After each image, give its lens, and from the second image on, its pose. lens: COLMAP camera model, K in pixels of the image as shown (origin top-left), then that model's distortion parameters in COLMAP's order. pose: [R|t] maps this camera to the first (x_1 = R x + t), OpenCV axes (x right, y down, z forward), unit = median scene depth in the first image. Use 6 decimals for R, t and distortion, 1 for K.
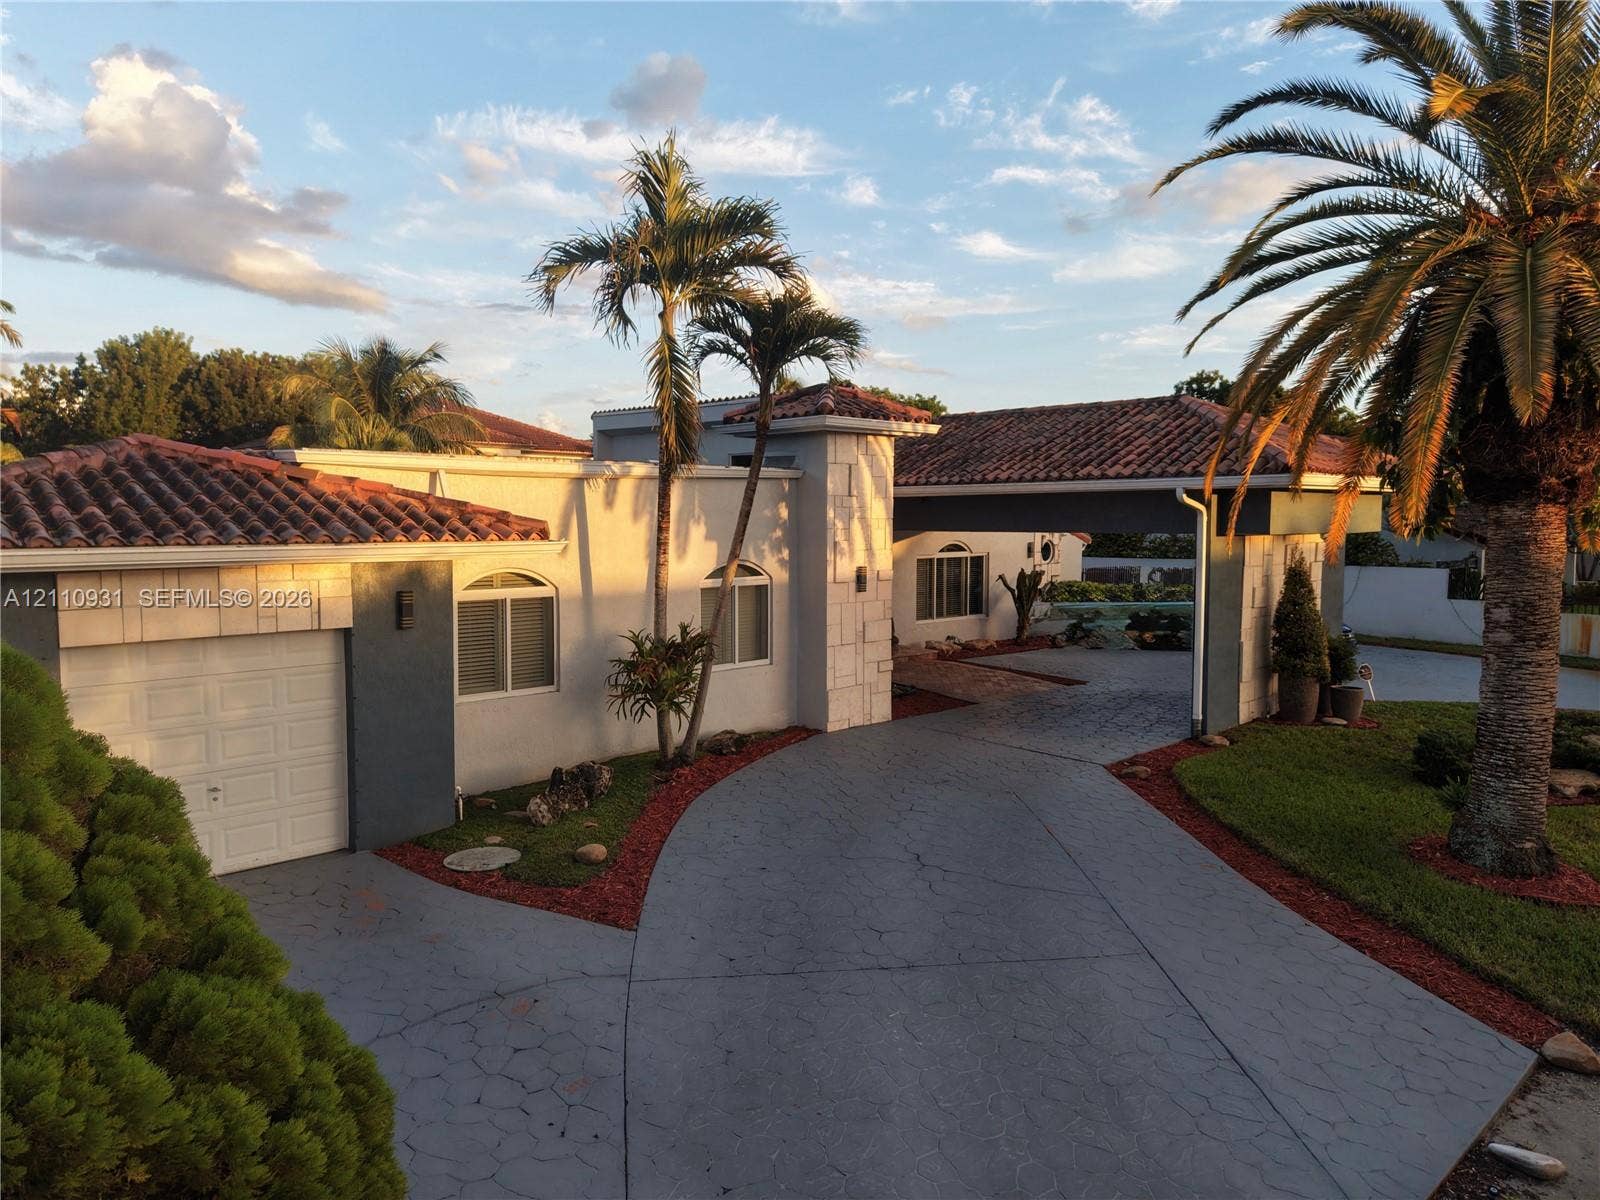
lens RADIAL K [[1074.5, 0, 795.7], [0, 1074.5, 589.7], [0, 0, 1]] dist [0.022251, -0.022032]
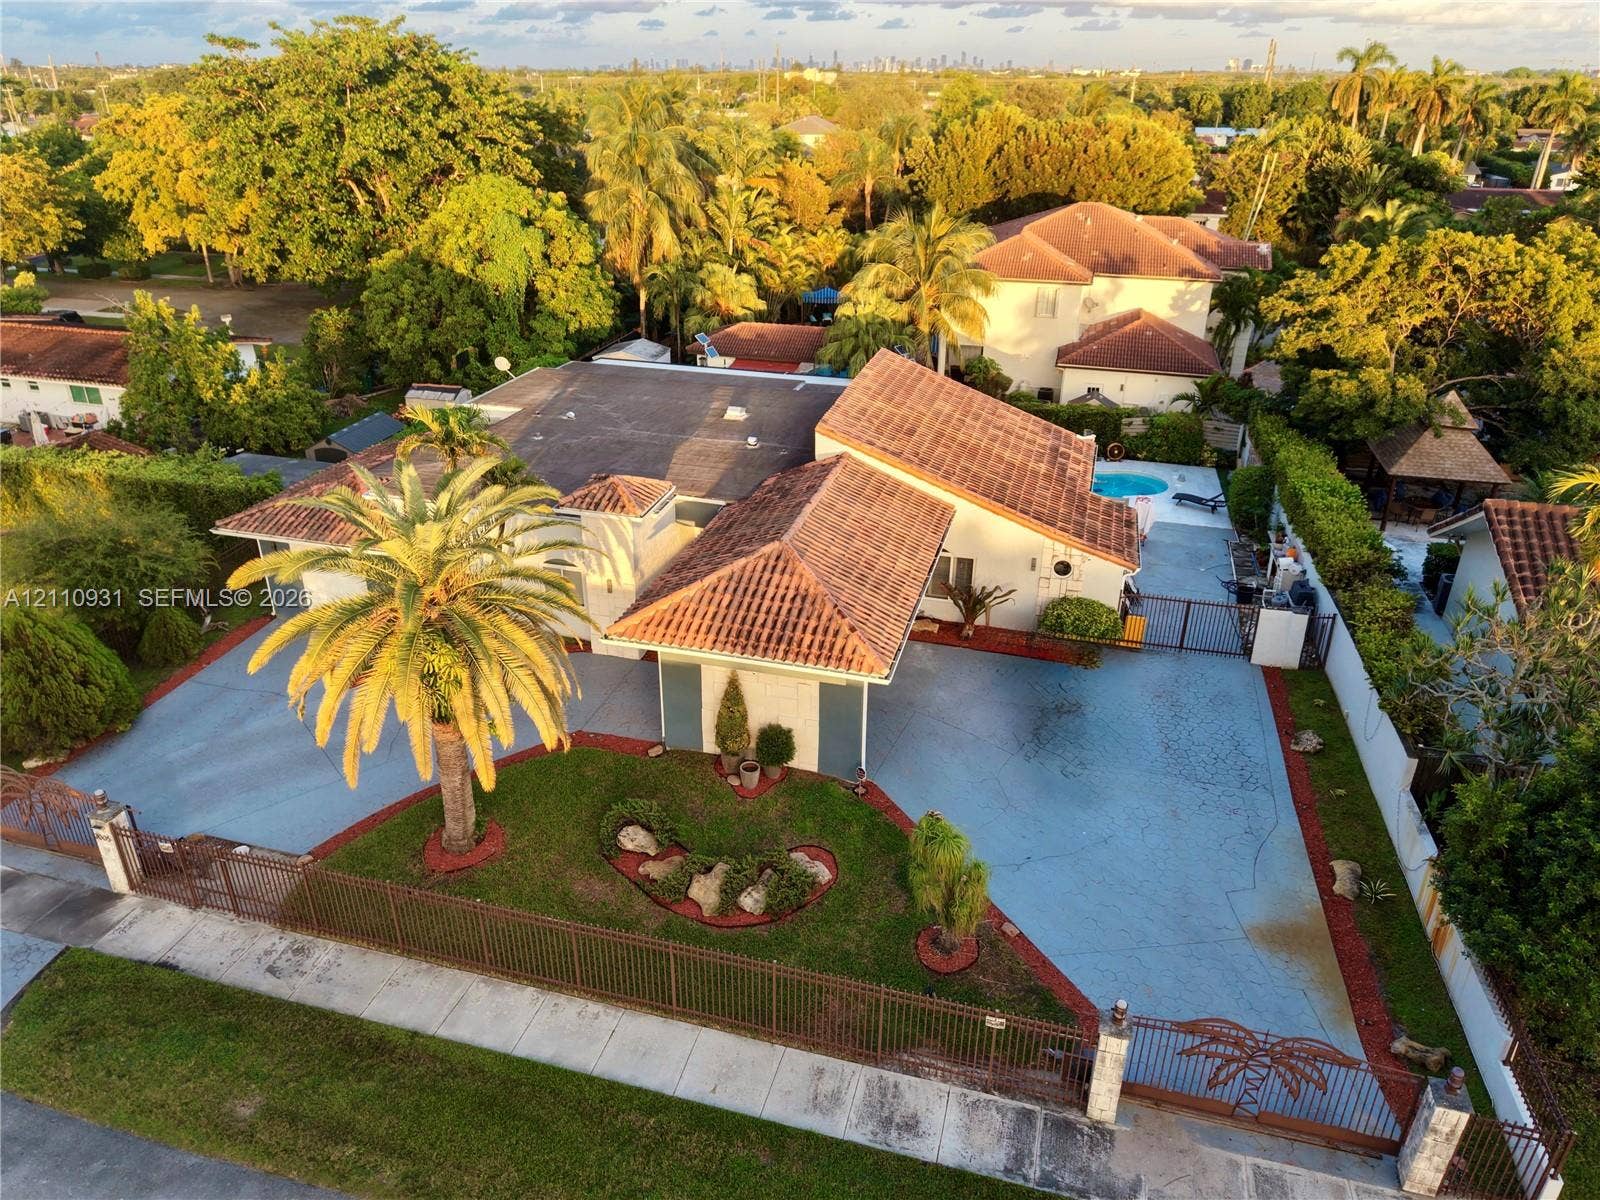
lens RADIAL K [[1070.6, 0, 795.5], [0, 1070.6, 591.1], [0, 0, 1]] dist [0.021979, -0.020756]
pose [[0.520178, 0.374071, -0.767780, 2.197449], [-0.068889, 0.914427, 0.398845, -1.012615], [0.851275, -0.154579, 0.501434, 0.464996]]
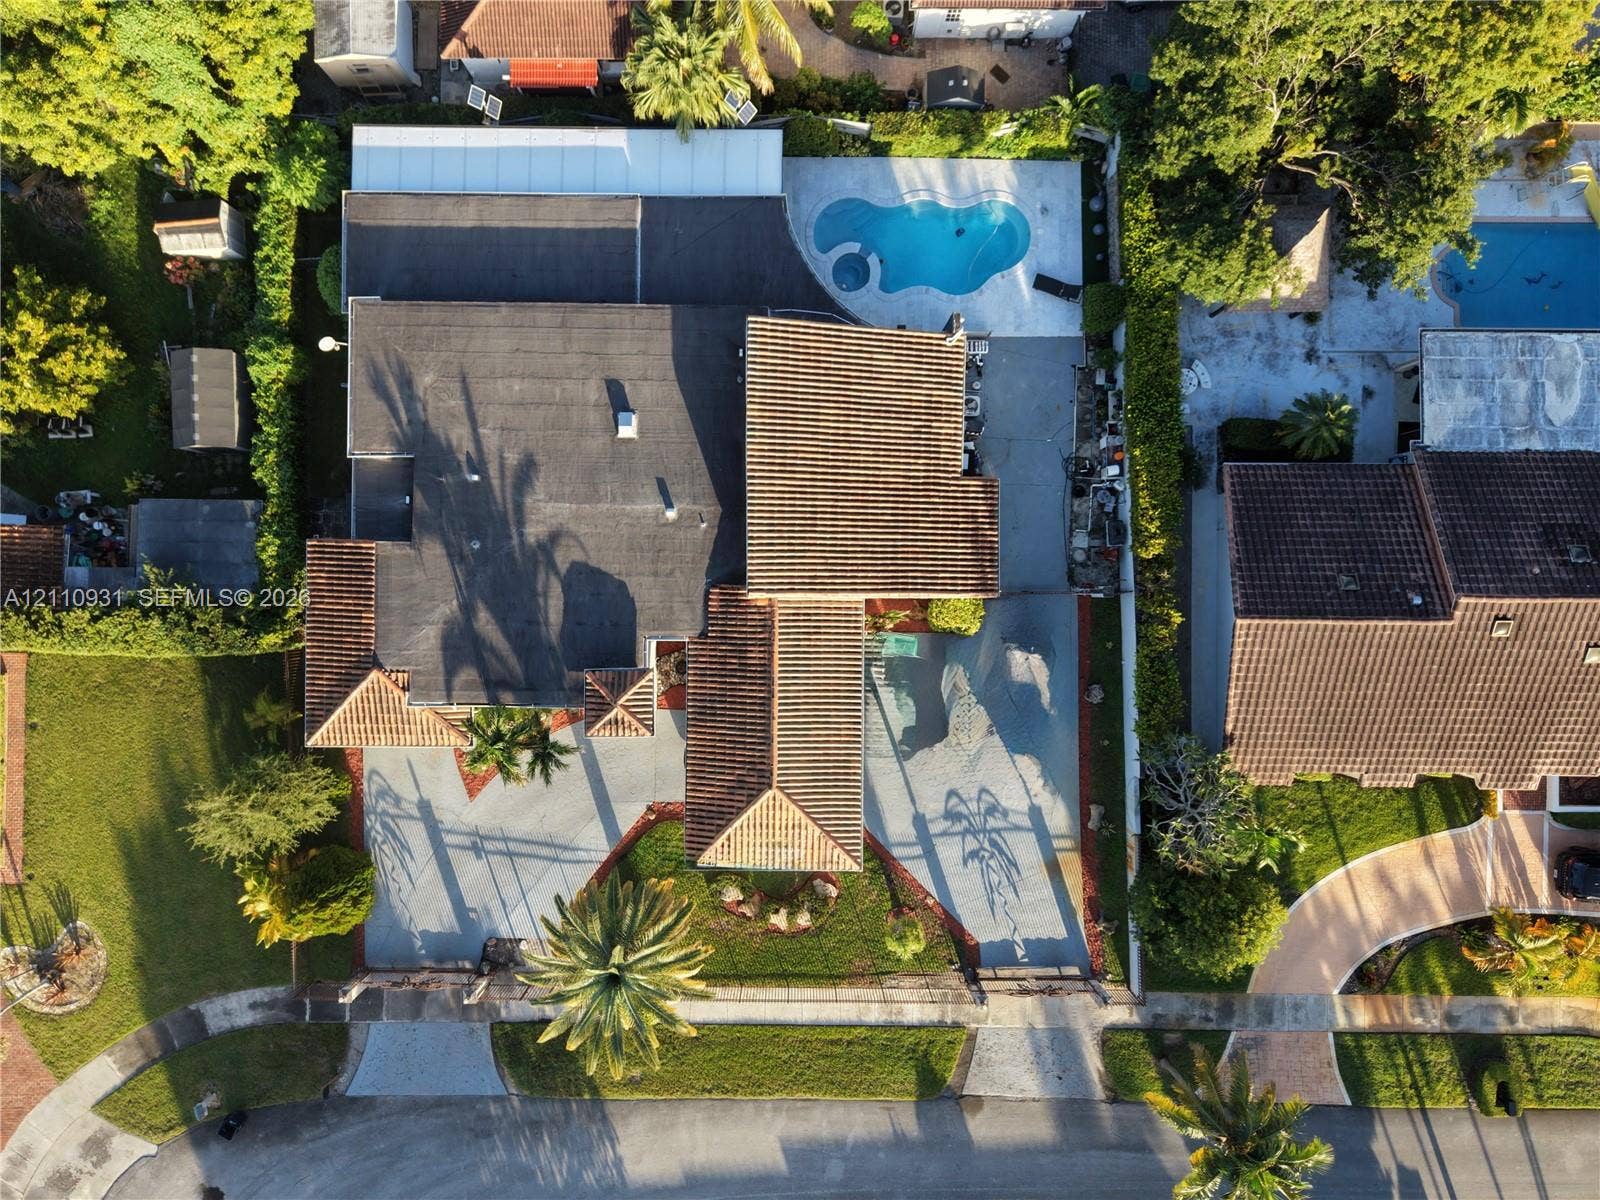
lens RADIAL K [[1070.6, 0, 795.5], [0, 1070.6, 591.1], [0, 0, 1]] dist [0.021979, -0.020756]
pose [[0.724266, 0.689499, -0.005546, 0.209943], [-0.049585, 0.060104, 0.996960, -3.455682], [0.687736, -0.721789, 0.077720, 1.723814]]
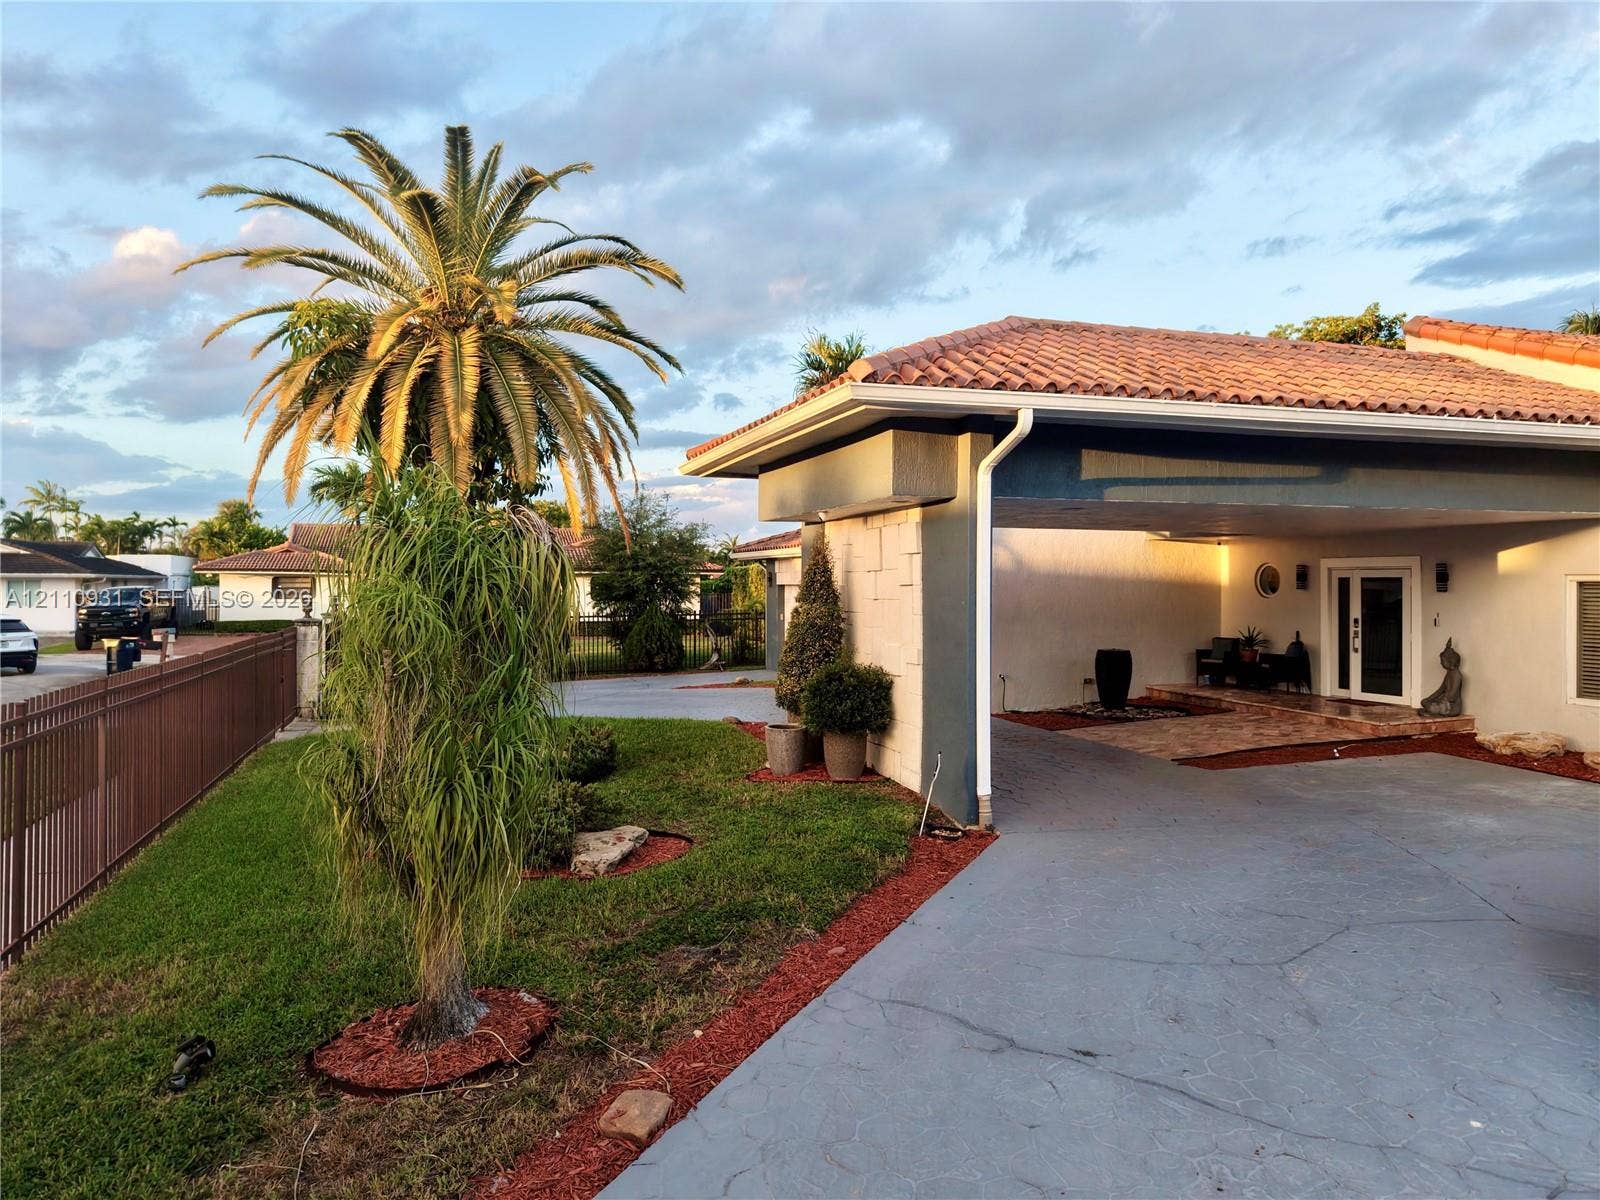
lens RADIAL K [[1070.9, 0, 796.6], [0, 1070.9, 591.3], [0, 0, 1]] dist [0.029417, -0.030219]
pose [[-0.446660, -0.000349, -0.894704, 1.572001], [-0.057003, 0.997979, 0.028068, -0.034082], [0.892886, 0.063537, -0.445777, 1.793210]]
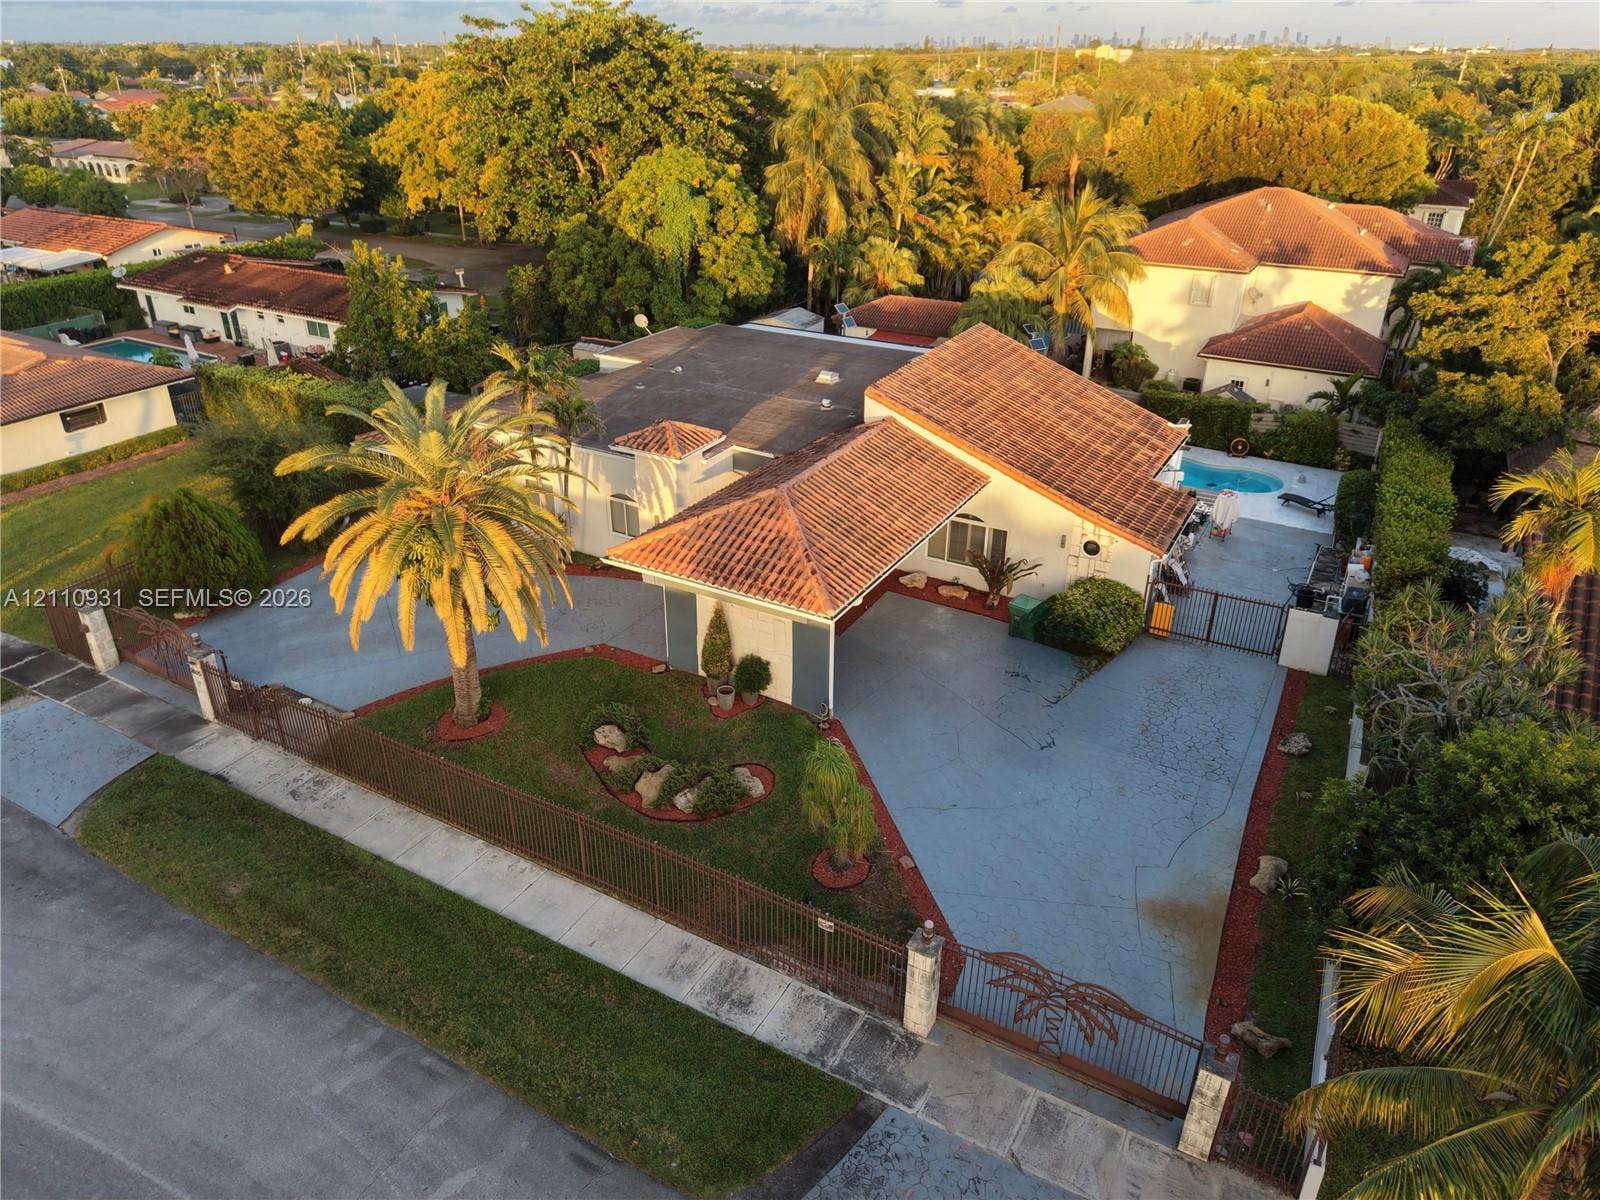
lens RADIAL K [[1070.9, 0, 796.6], [0, 1070.9, 591.3], [0, 0, 1]] dist [0.029417, -0.030219]
pose [[0.297319, 0.431786, -0.851564, 2.572793], [-0.076282, 0.899789, 0.429605, -1.044988], [0.951726, -0.062771, 0.300462, 0.846575]]
